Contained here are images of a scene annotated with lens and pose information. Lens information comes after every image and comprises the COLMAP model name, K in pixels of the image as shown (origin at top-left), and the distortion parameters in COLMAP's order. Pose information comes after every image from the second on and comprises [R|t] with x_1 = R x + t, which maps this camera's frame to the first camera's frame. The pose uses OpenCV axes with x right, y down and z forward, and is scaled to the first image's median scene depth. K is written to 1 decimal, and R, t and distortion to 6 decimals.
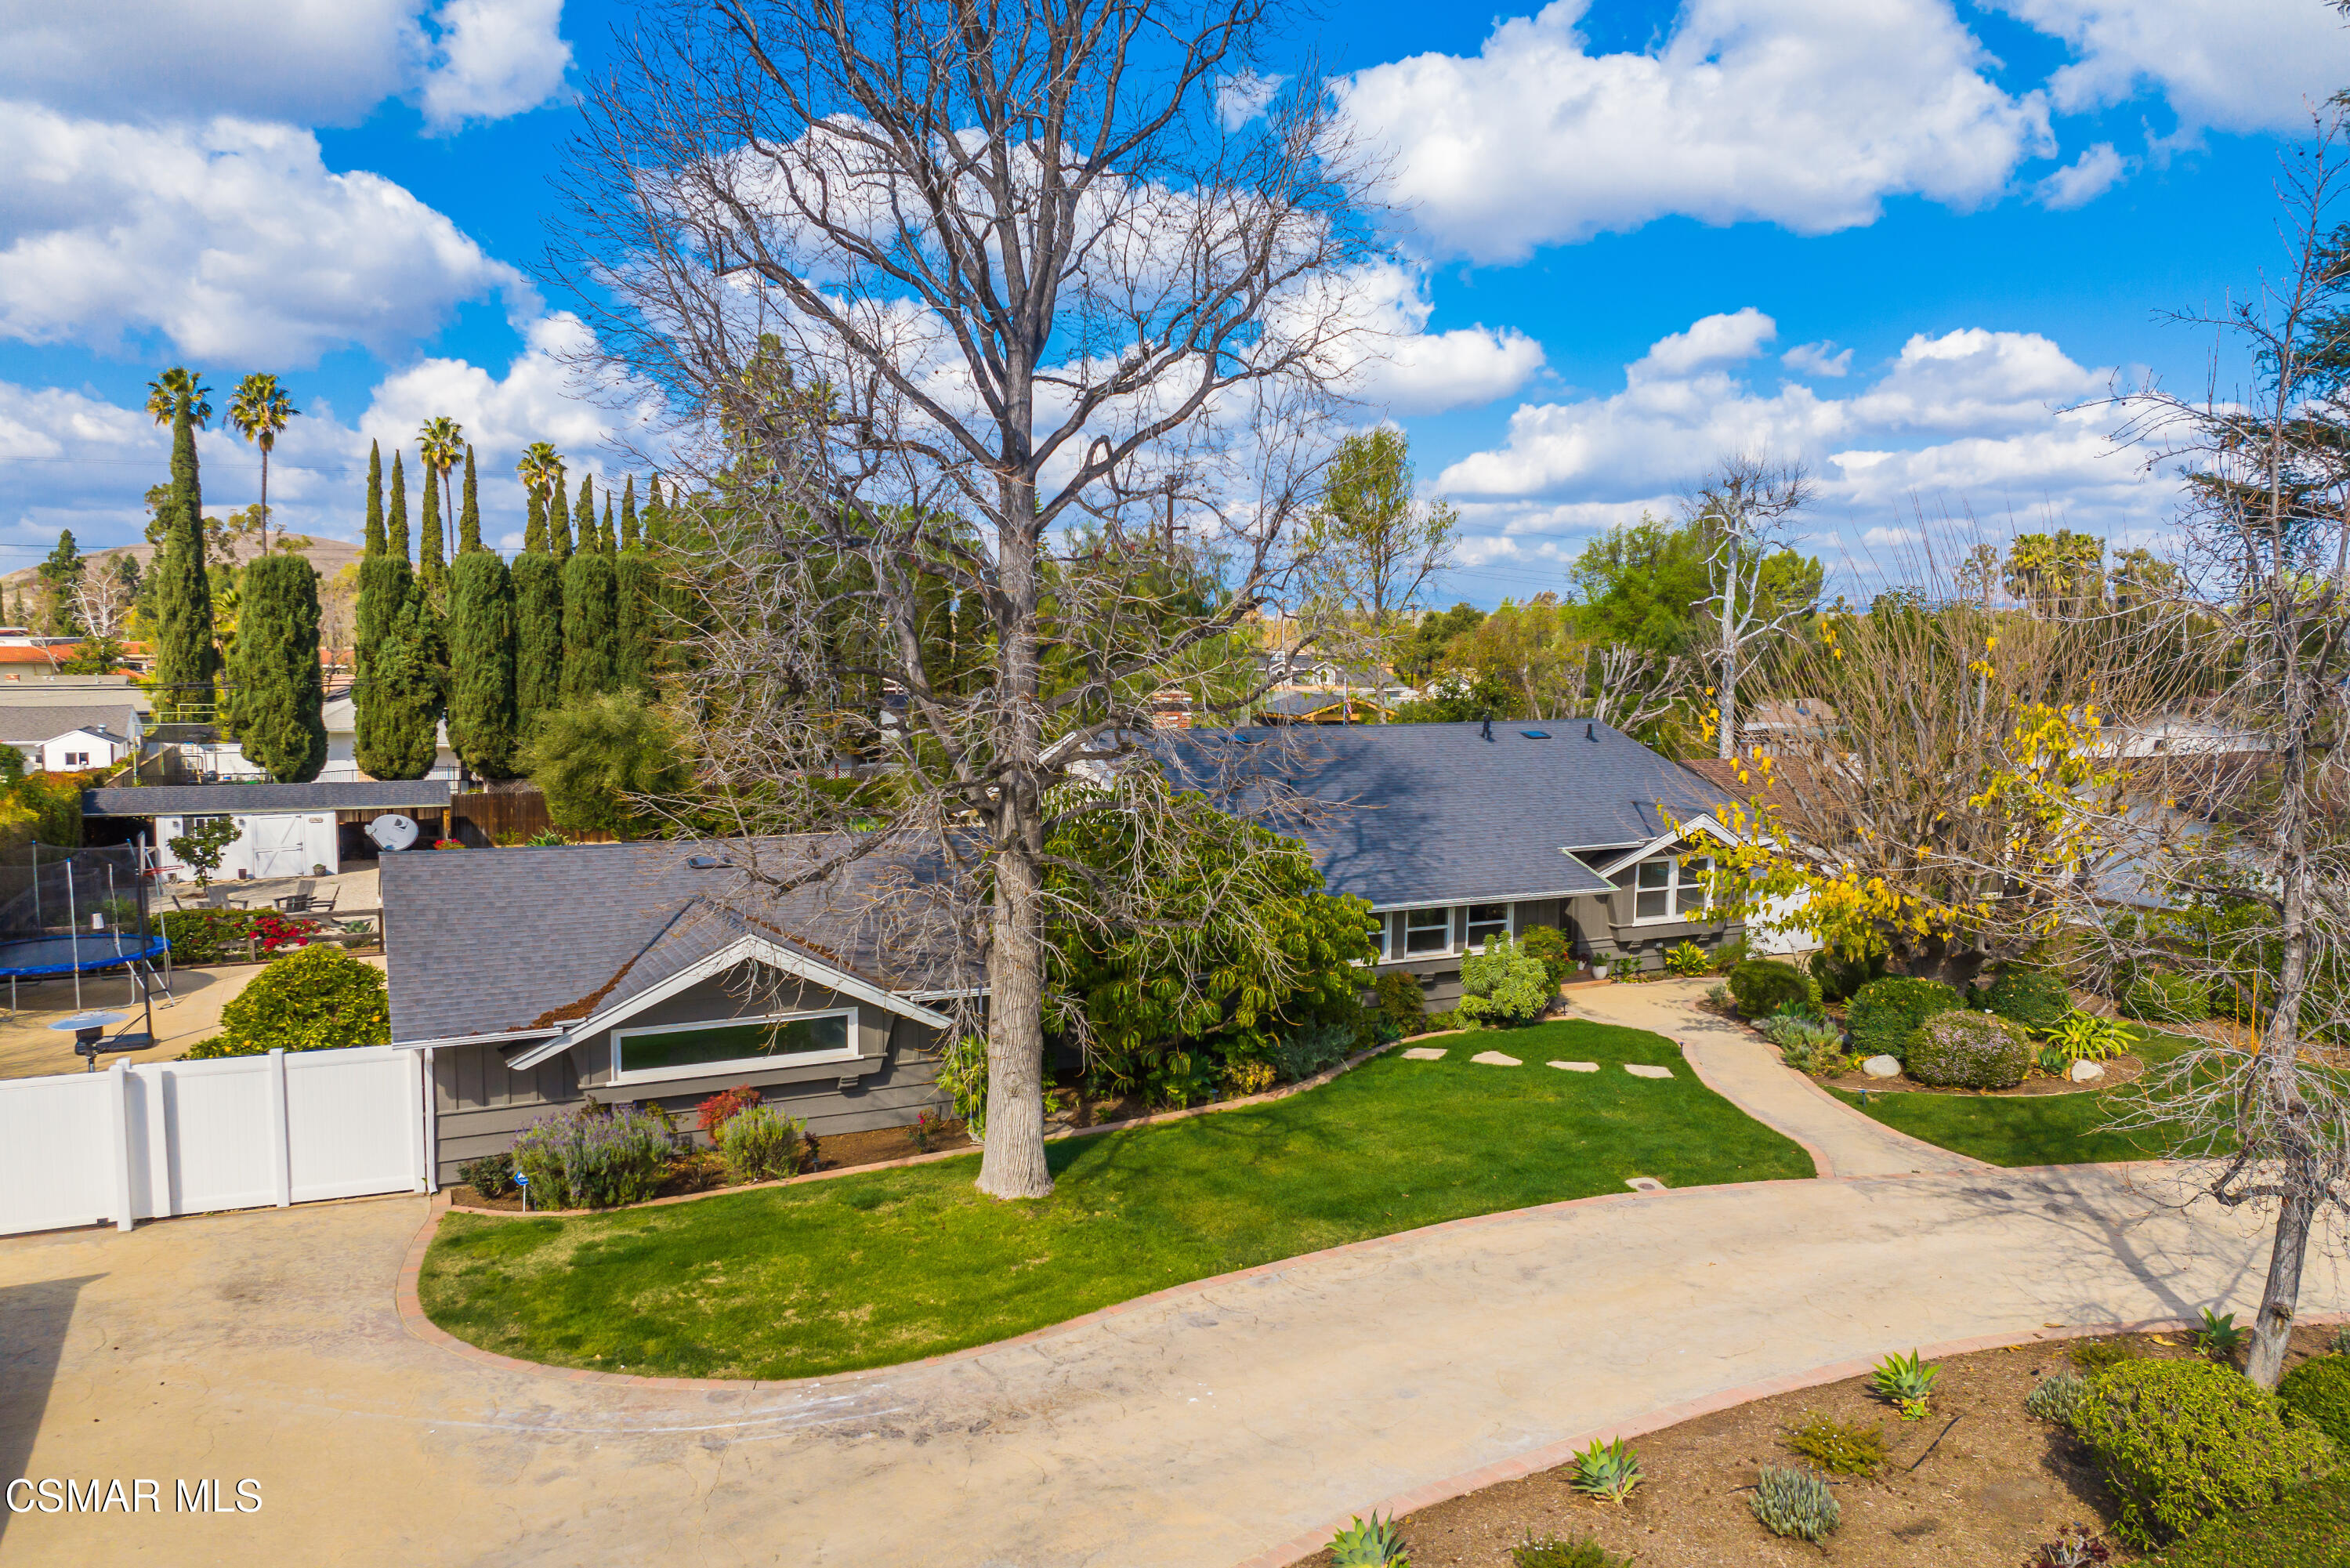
lens RADIAL K [[1637.4, 0, 1181.0], [0, 1637.4, 782.4], [0, 0, 1]] dist [-0.032391, 0.017352]
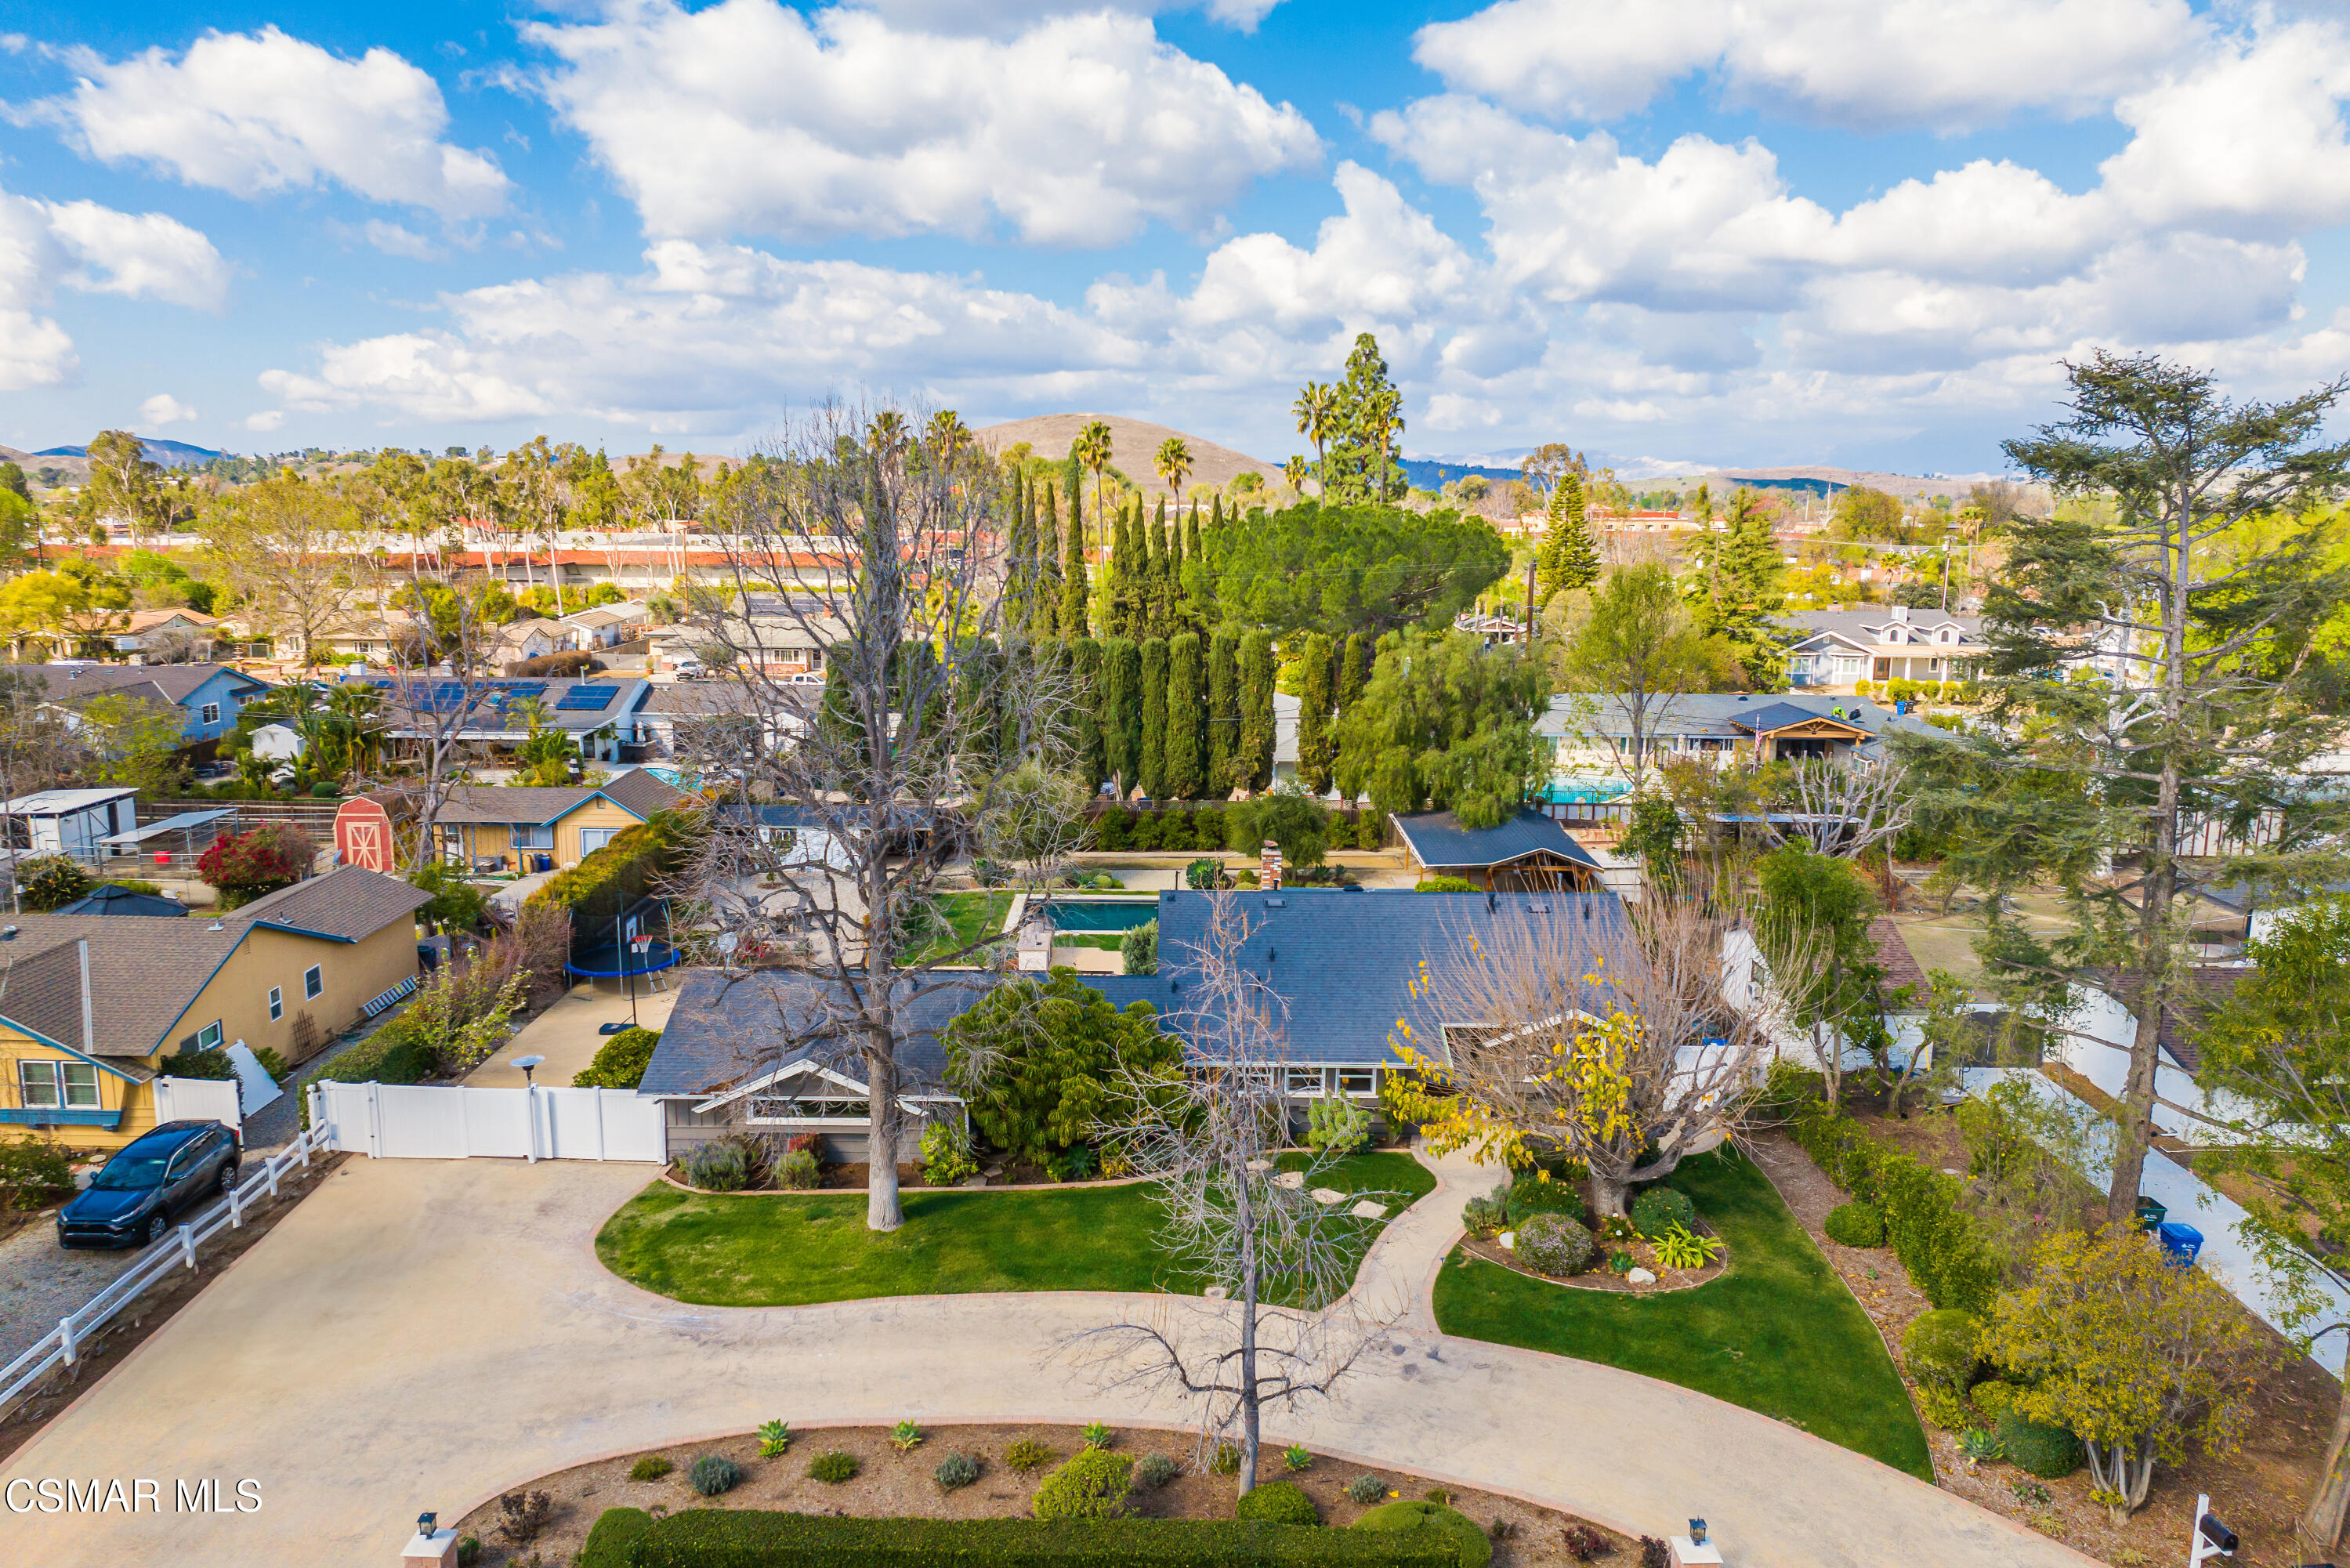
lens RADIAL K [[1637.4, 0, 1177.8], [0, 1637.4, 783.5], [0, 0, 1]] dist [-0.032391, 0.017352]
pose [[0.892348, 0.078952, -0.444390, 0.371271], [-0.040682, 0.994644, 0.095021, -0.166869], [0.449512, -0.066713, 0.890780, -0.182591]]
